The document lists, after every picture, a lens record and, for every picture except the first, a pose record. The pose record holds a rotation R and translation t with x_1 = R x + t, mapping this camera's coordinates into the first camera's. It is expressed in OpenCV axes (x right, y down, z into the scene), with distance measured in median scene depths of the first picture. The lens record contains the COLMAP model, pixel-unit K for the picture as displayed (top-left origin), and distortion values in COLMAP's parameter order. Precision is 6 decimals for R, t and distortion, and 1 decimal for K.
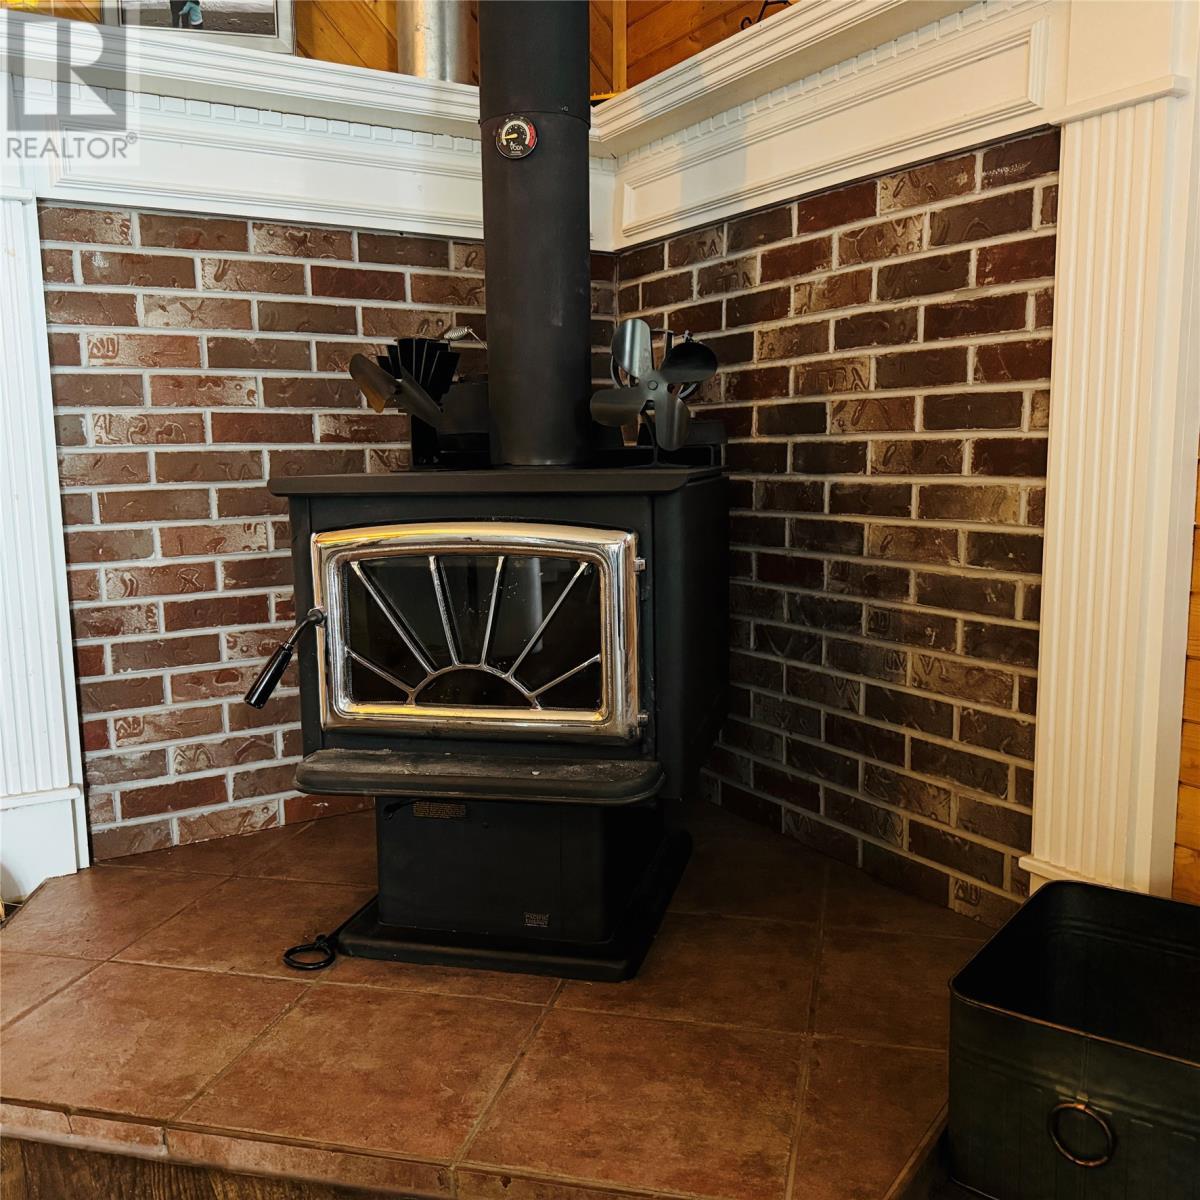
lens RADIAL K [[1126.4, 0, 591.8], [0, 1126.4, 604.4], [0, 0, 1]] dist [0.190717, -0.433994]
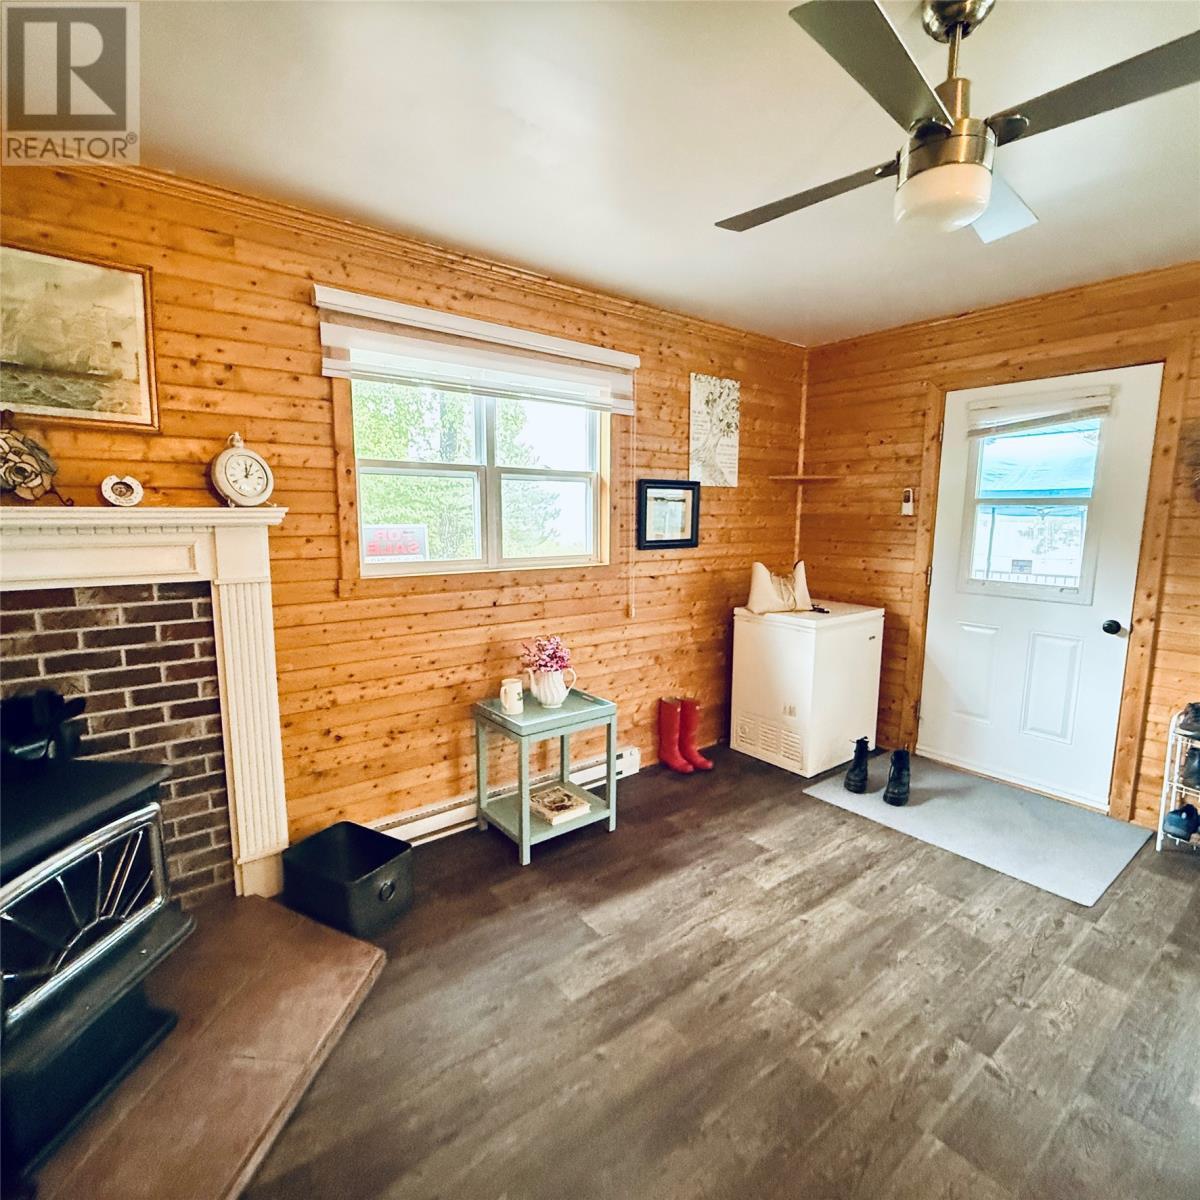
lens RADIAL K [[634.7, 0, 598.4], [0, 634.7, 600.0], [0, 0, 1]] dist [0.001867, -0.001055]
pose [[-0.129606, -0.123504, 0.983844, -0.905013], [0.135215, 0.980743, 0.140928, -0.378458], [-0.982303, 0.151295, -0.110410, 0.257629]]
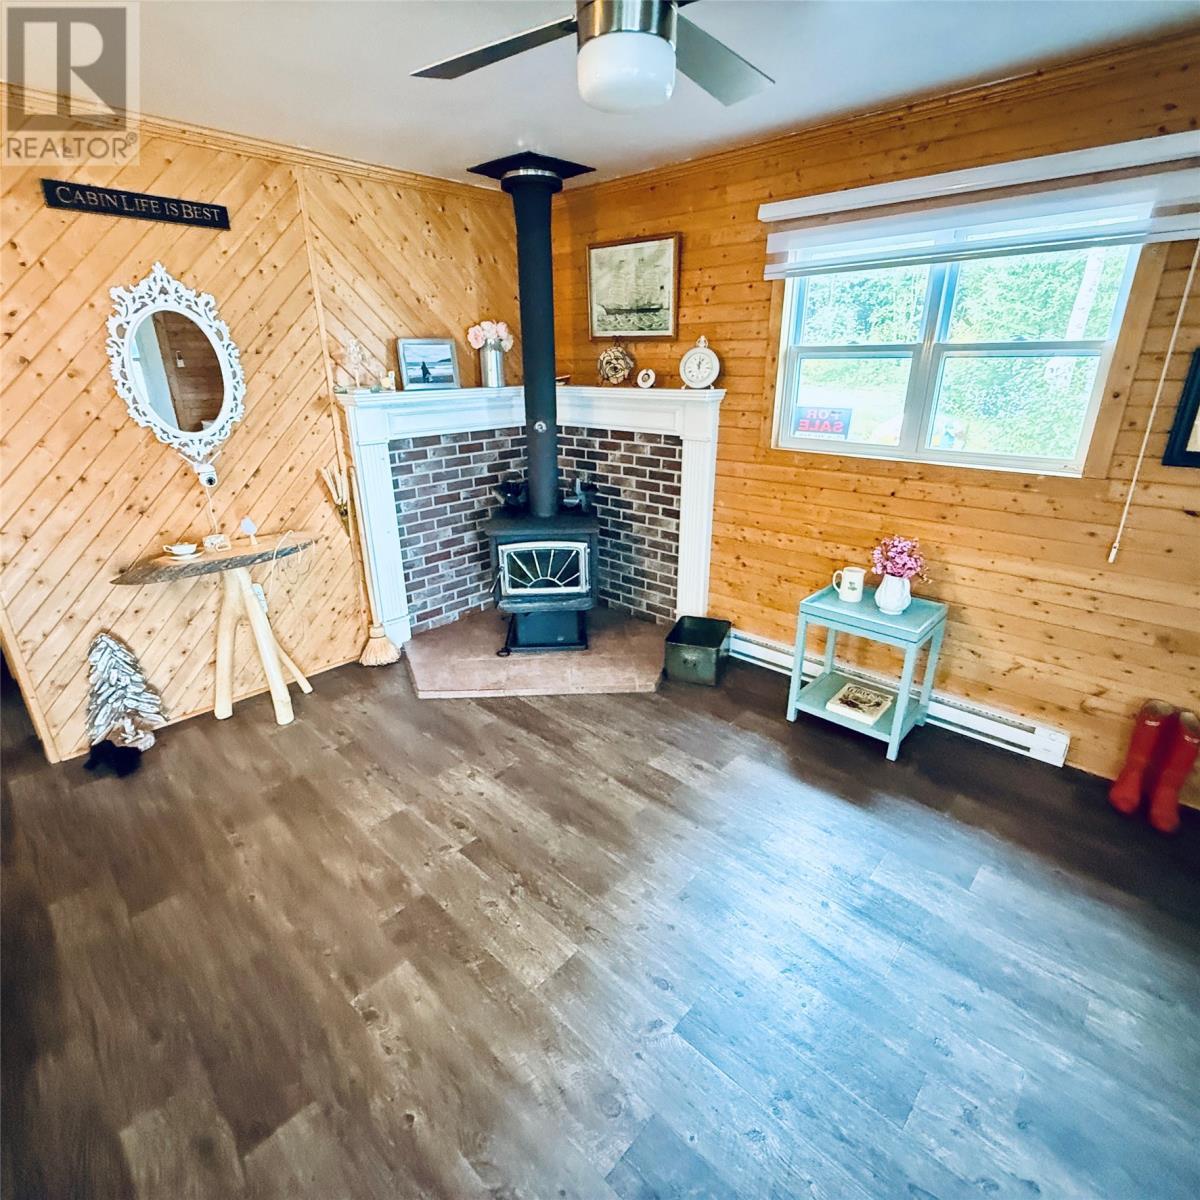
lens RADIAL K [[634.7, 0, 598.4], [0, 634.7, 600.0], [0, 0, 1]] dist [0.001867, -0.001055]
pose [[0.960441, -0.095512, 0.261594, -0.434568], [0.036182, 0.974182, 0.222844, -0.300777], [-0.276125, -0.204564, 0.939100, -0.955078]]
